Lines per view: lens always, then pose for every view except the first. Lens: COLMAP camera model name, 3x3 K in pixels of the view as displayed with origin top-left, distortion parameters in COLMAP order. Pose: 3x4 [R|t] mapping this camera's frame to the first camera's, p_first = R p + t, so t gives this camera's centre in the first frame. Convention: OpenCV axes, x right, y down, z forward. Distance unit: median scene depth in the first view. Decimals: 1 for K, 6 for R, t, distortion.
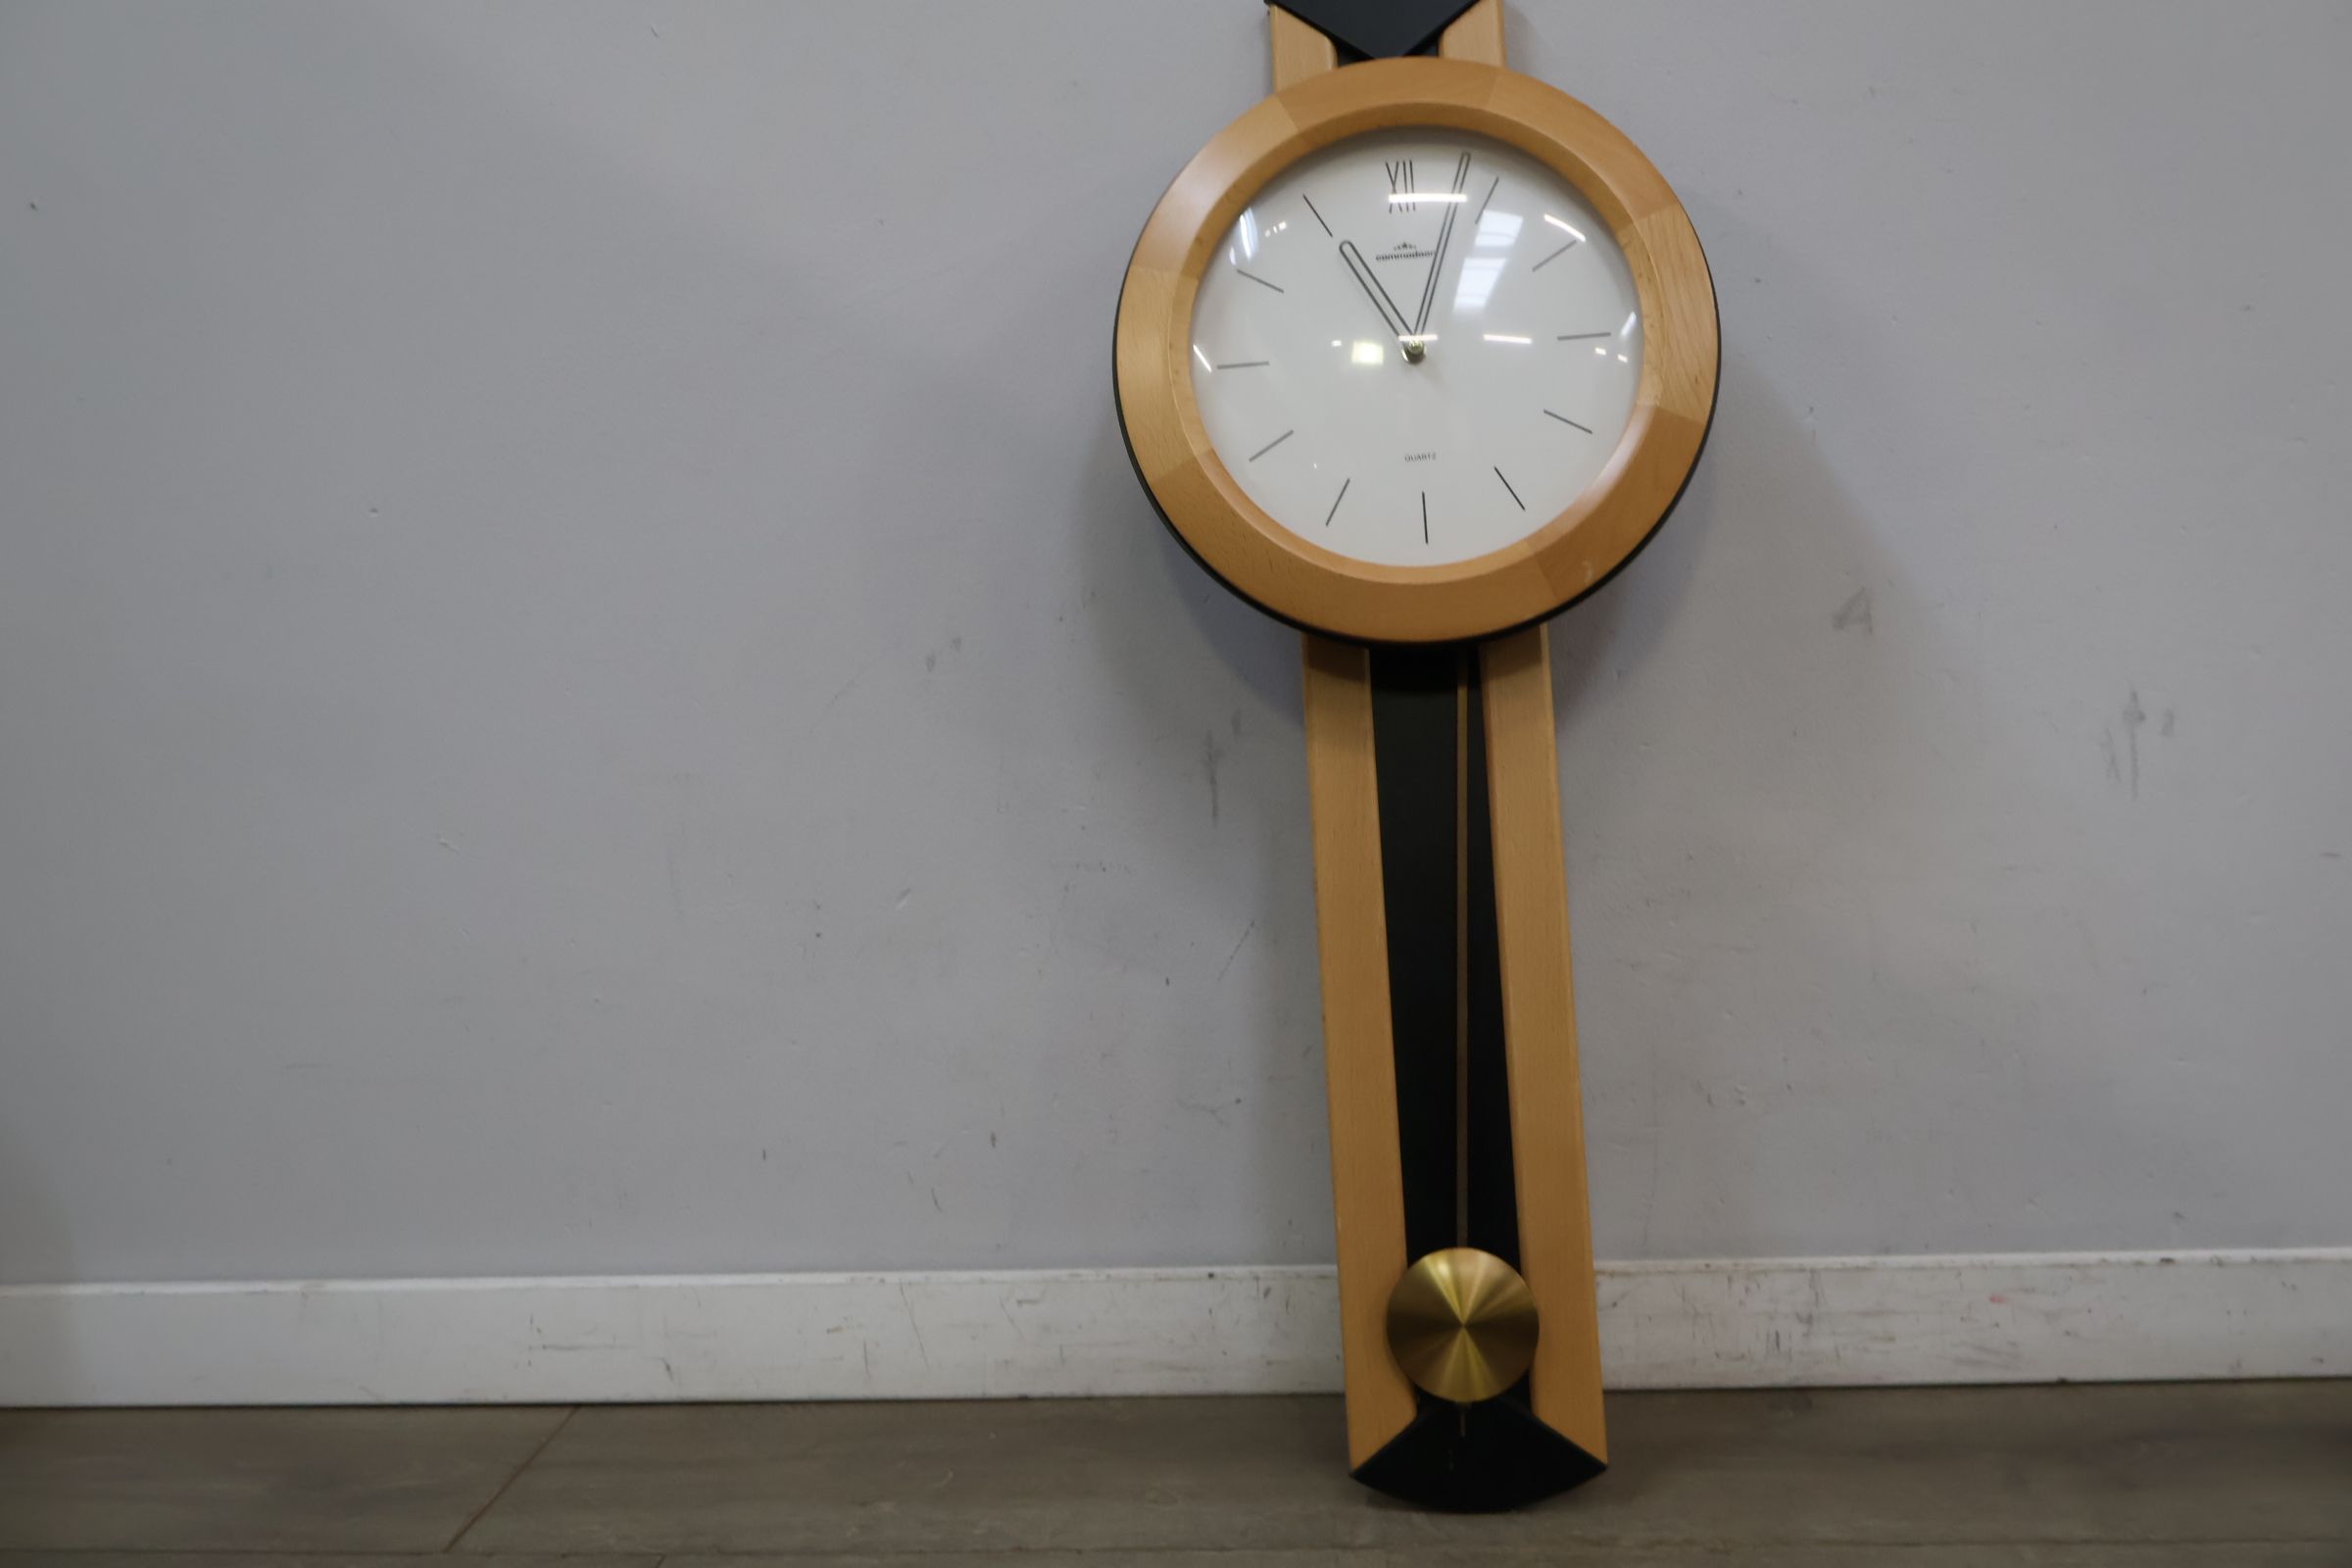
lens RADIAL K [[2123.4, 0, 1169.9], [0, 2123.4, 811.3], [0, 0, 1]] dist [0.027542, -0.016114]
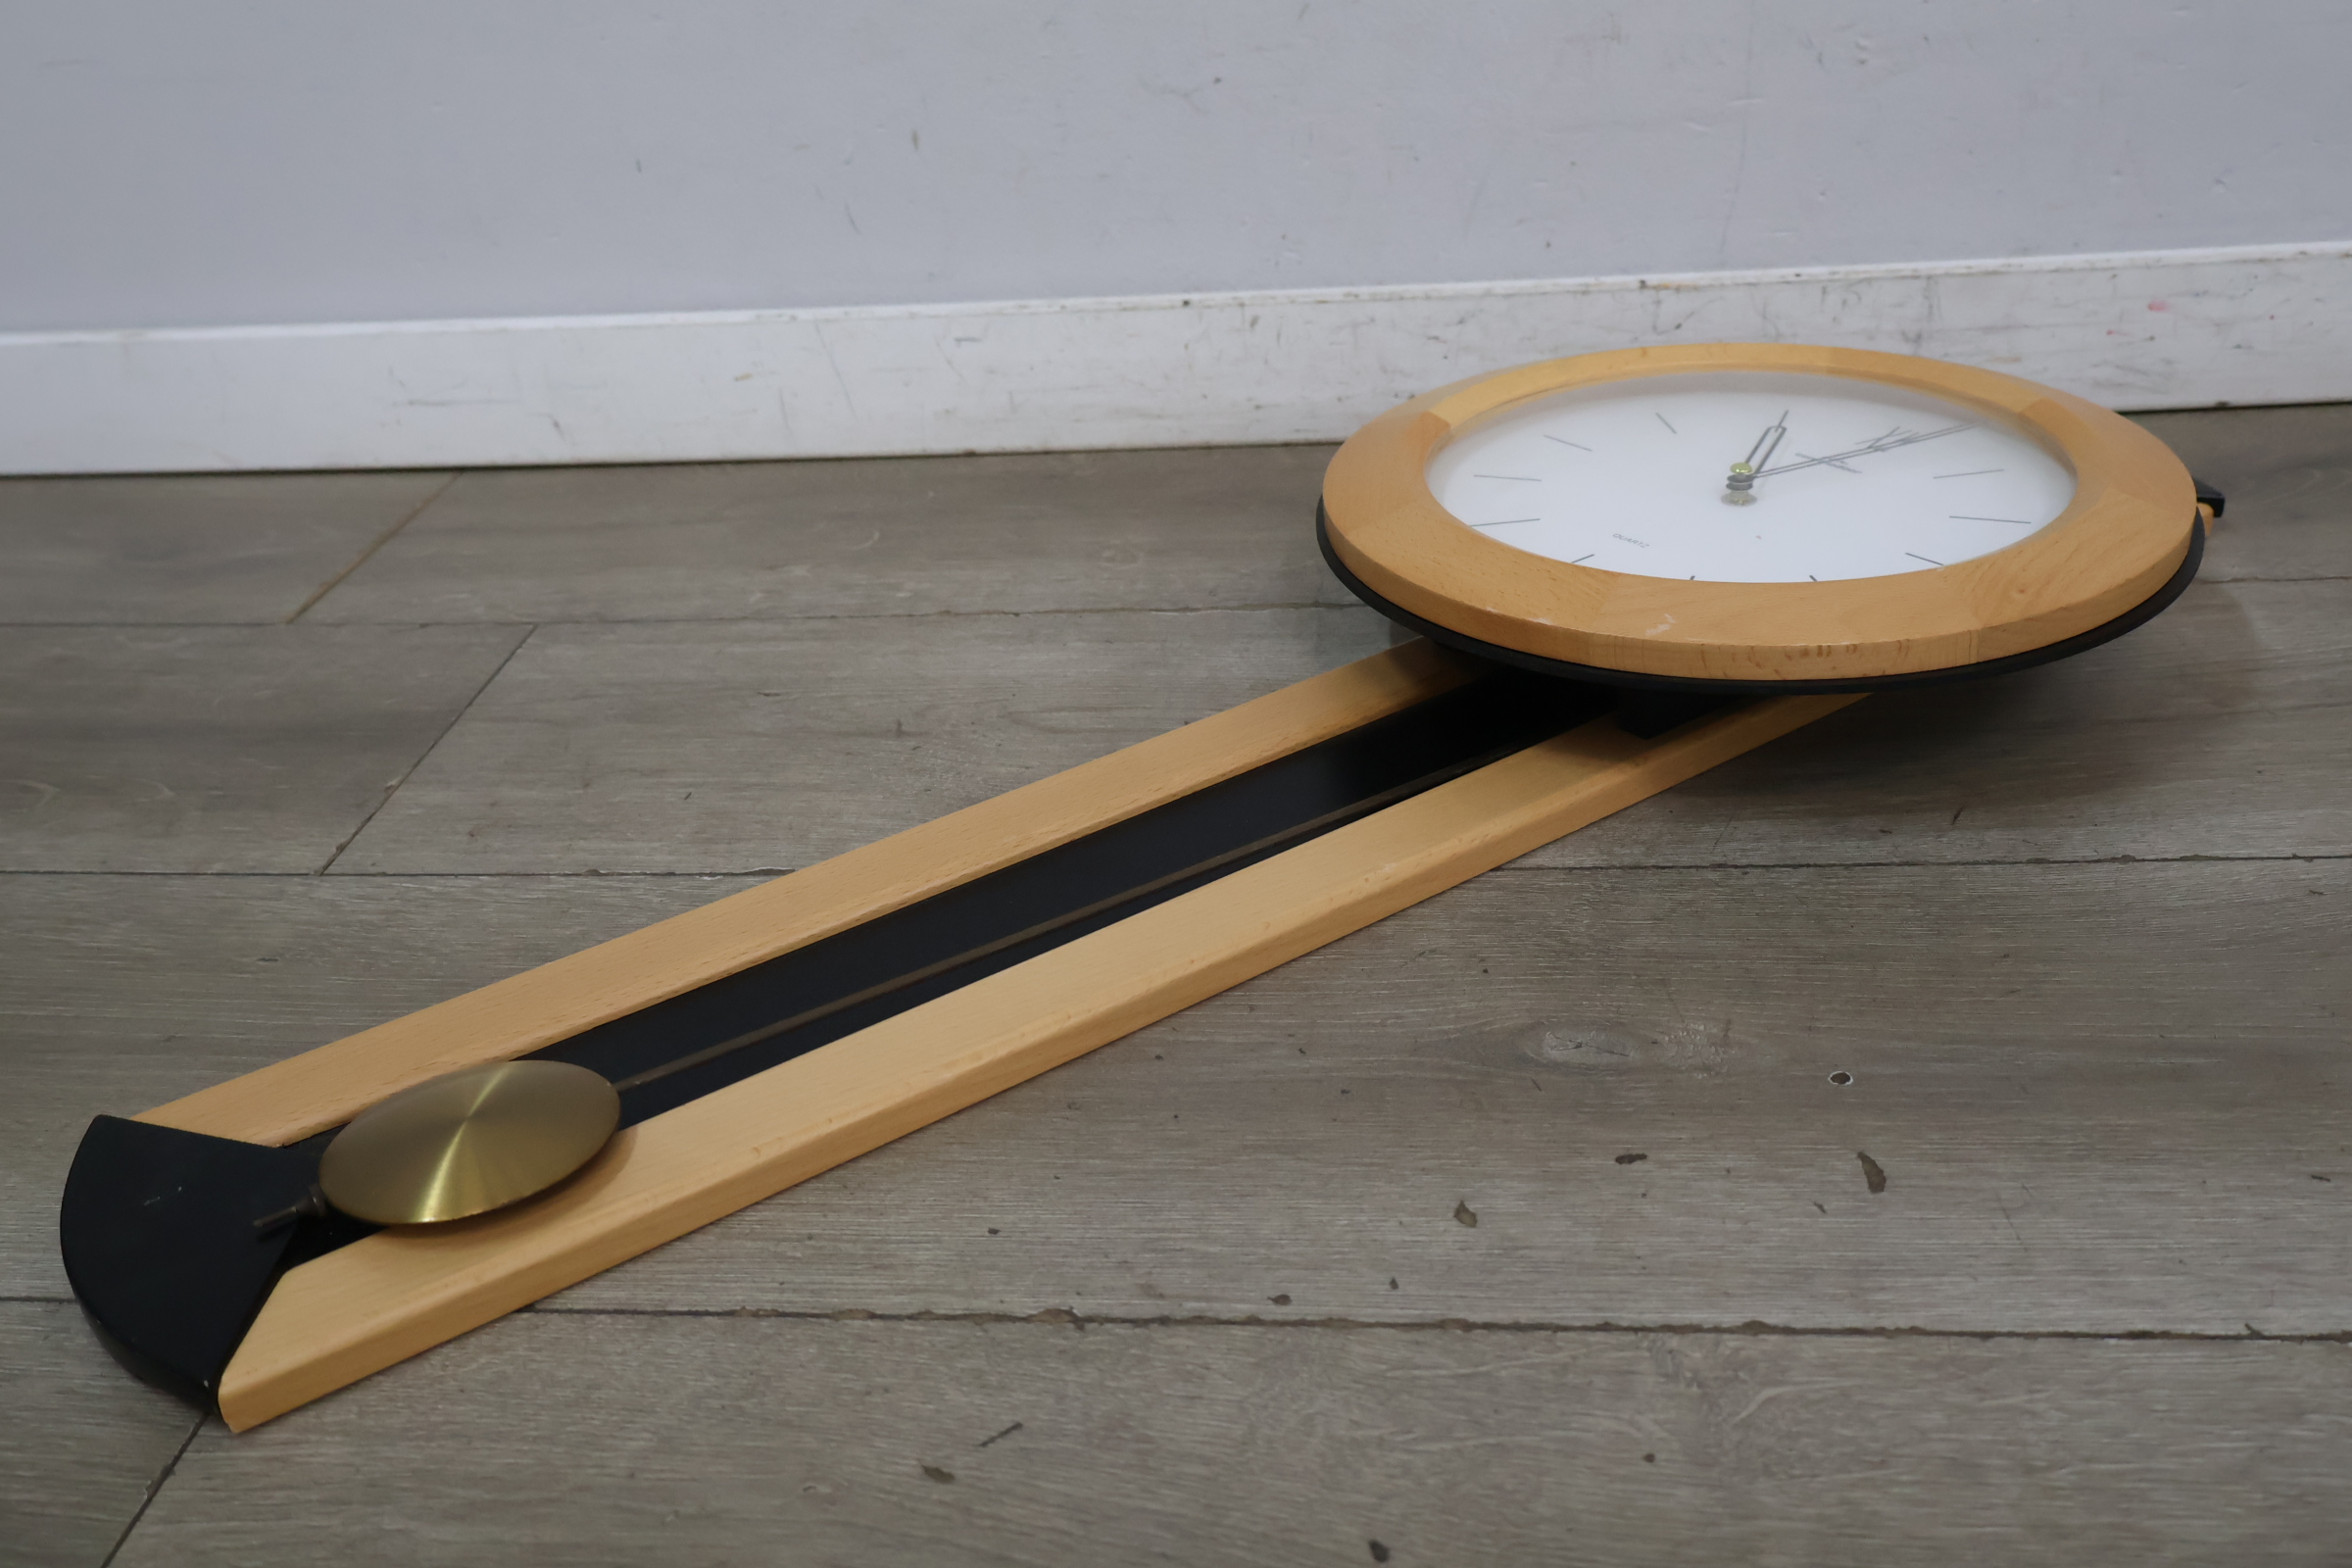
lens RADIAL K [[2123.4, 0, 1161.2], [0, 2123.4, 783.6], [0, 0, 1]] dist [0.027542, -0.016114]
pose [[0.999109, -0.009646, -0.041077, 0.043265], [0.024574, 0.924390, 0.380657, 0.079527], [0.034299, -0.381327, 0.923804, 0.173913]]
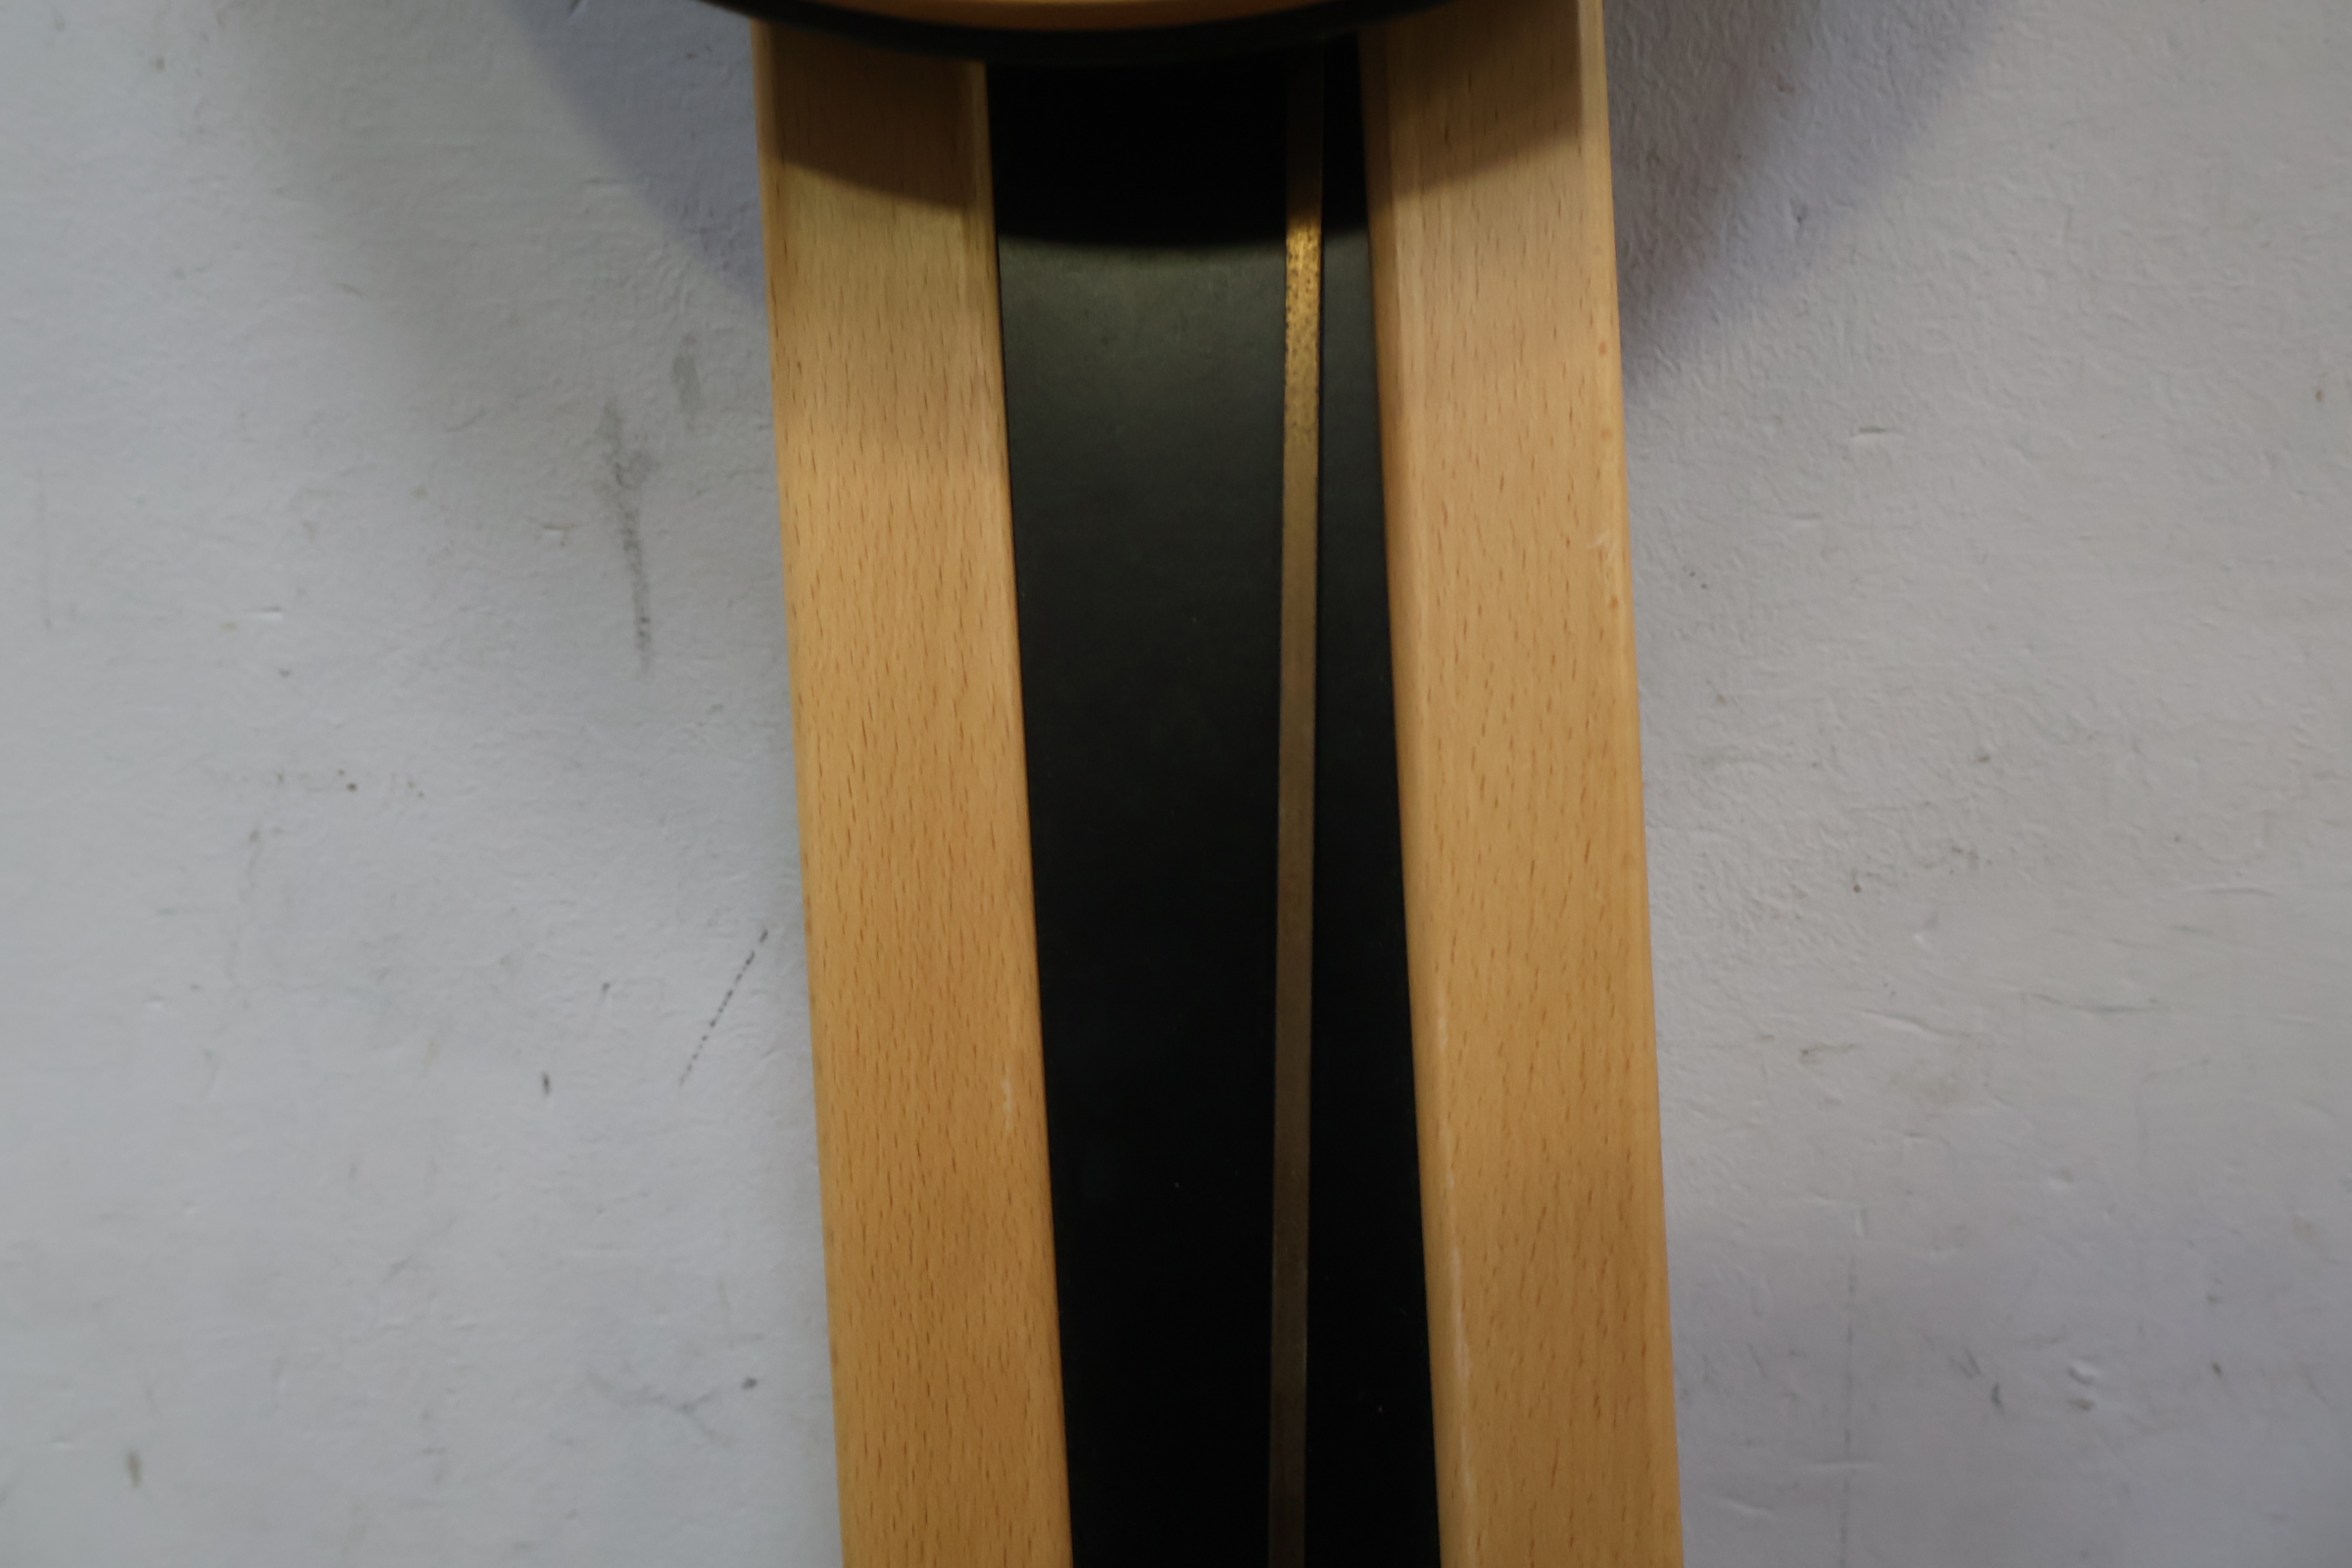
lens RADIAL K [[2123.4, 0, 1160.1], [0, 2123.4, 789.1], [0, 0, 1]] dist [0.027542, -0.016114]
pose [[0.999987, -0.004509, 0.002319, 0.110134], [0.004188, 0.992347, 0.123405, -0.017225], [-0.002857, -0.123394, 0.992354, 0.662060]]
